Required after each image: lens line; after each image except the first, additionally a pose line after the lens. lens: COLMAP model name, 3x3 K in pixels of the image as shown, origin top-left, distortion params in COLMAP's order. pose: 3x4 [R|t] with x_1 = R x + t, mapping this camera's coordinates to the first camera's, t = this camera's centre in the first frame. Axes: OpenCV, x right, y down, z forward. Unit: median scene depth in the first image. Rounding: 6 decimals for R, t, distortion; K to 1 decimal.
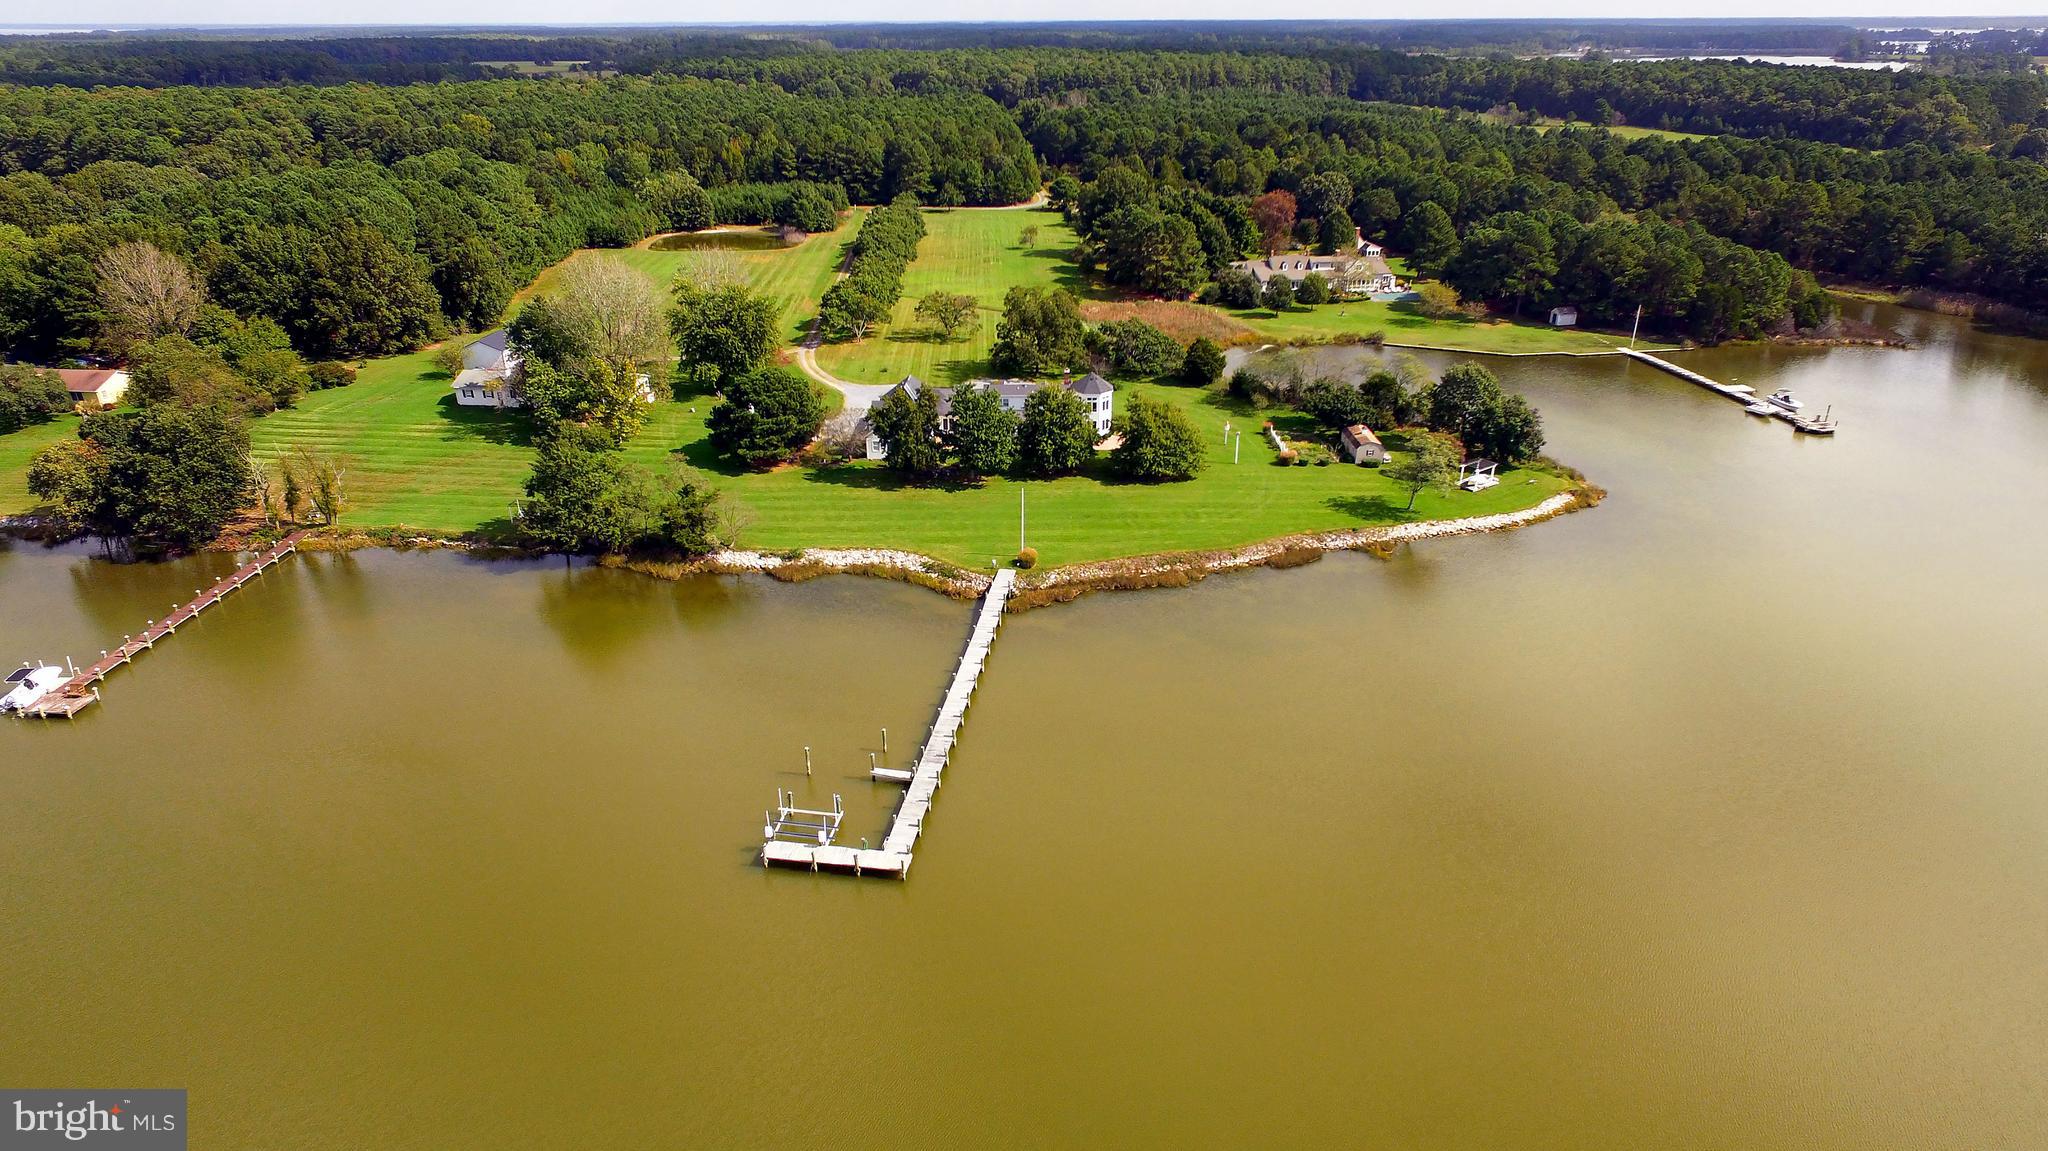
lens RADIAL K [[1206.4, 0, 1034.7], [0, 1206.4, 574.7], [0, 0, 1]] dist [-0.004417, 0.011737]
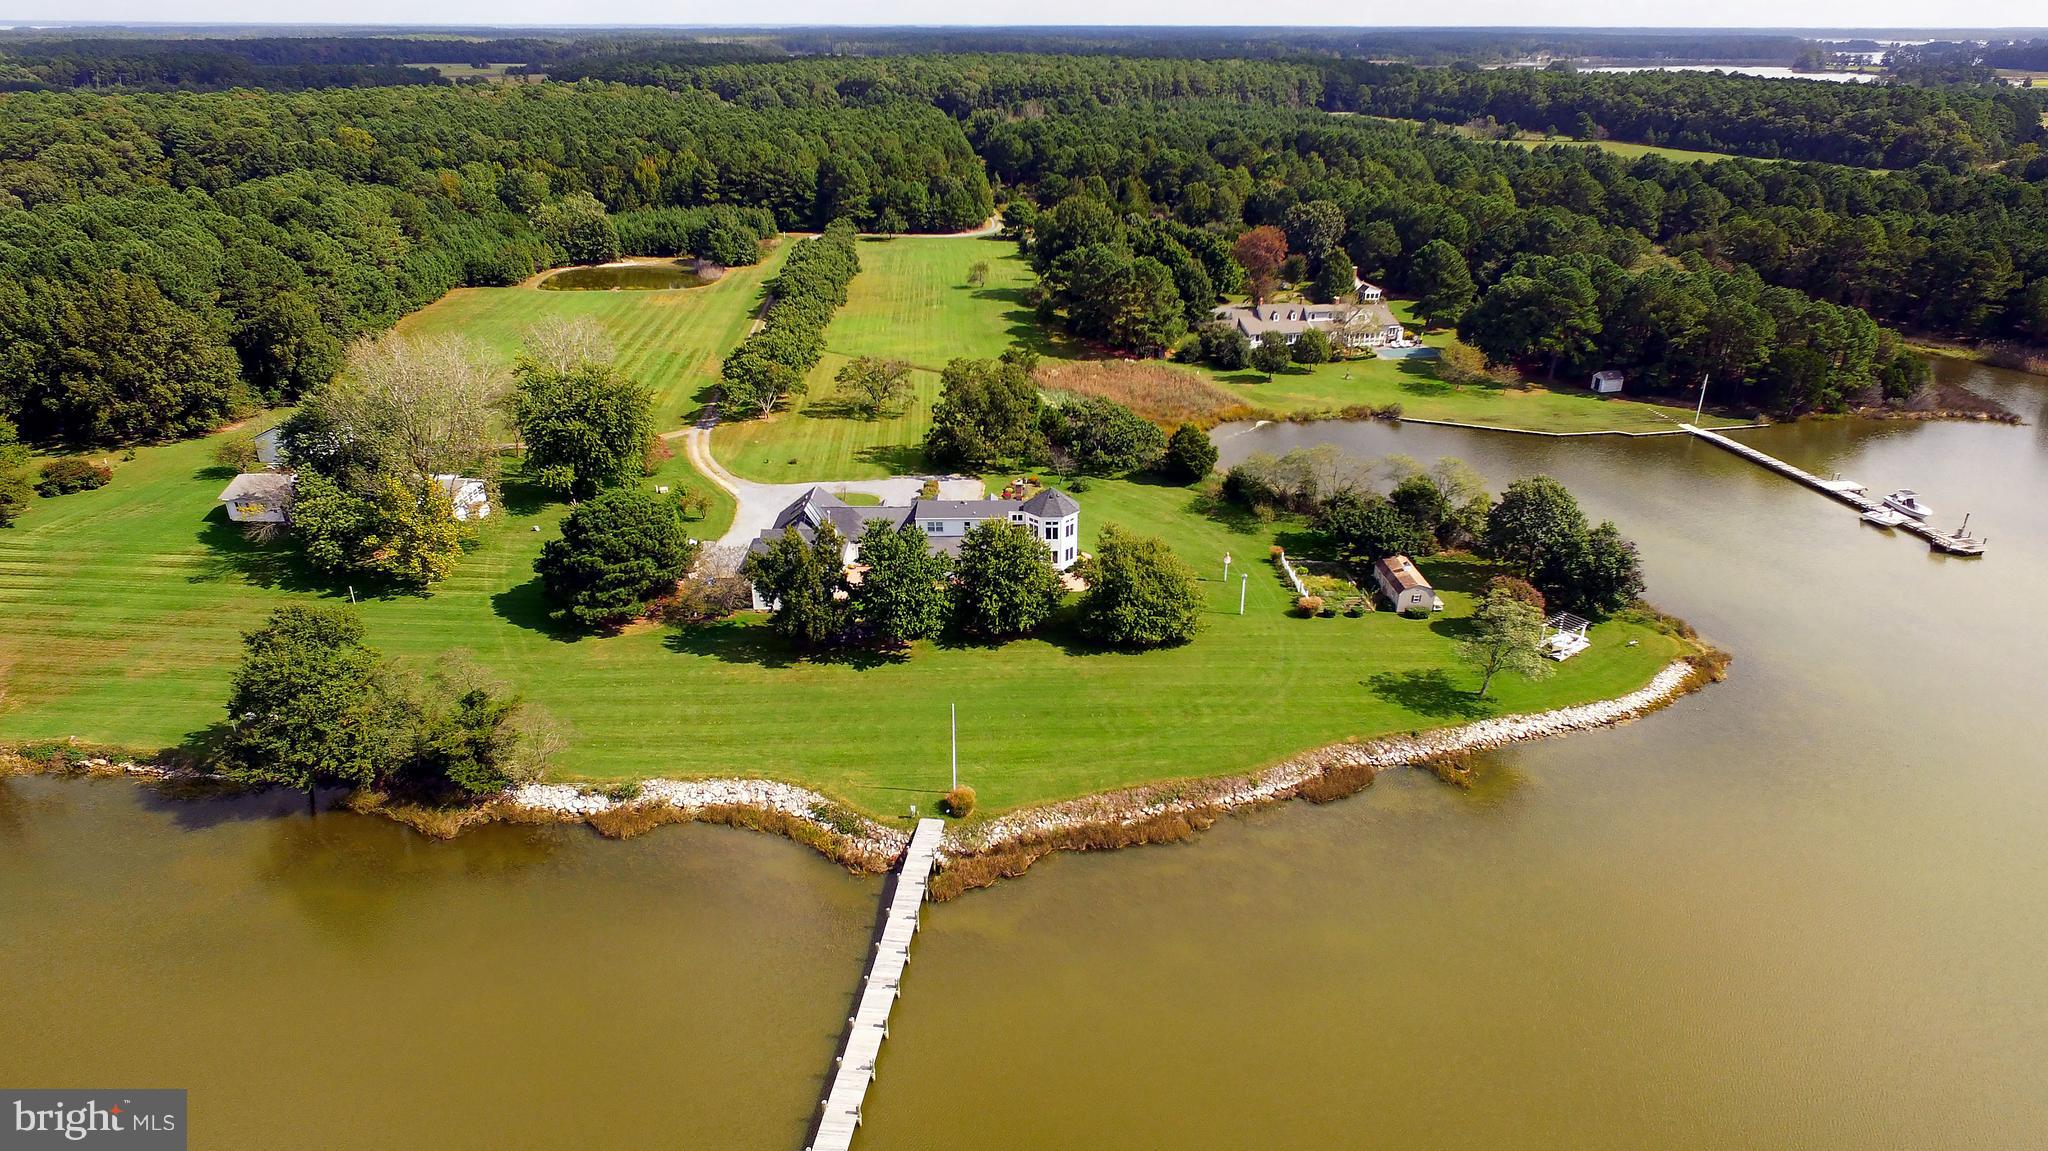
lens RADIAL K [[1206.4, 0, 1028.5], [0, 1206.4, 577.5], [0, 0, 1]] dist [-0.004417, 0.011737]
pose [[0.999594, -0.005248, 0.028006, 0.008212], [0.005282, 0.999985, -0.001127, -0.082015], [-0.028000, 0.001275, 0.999607, 0.174090]]
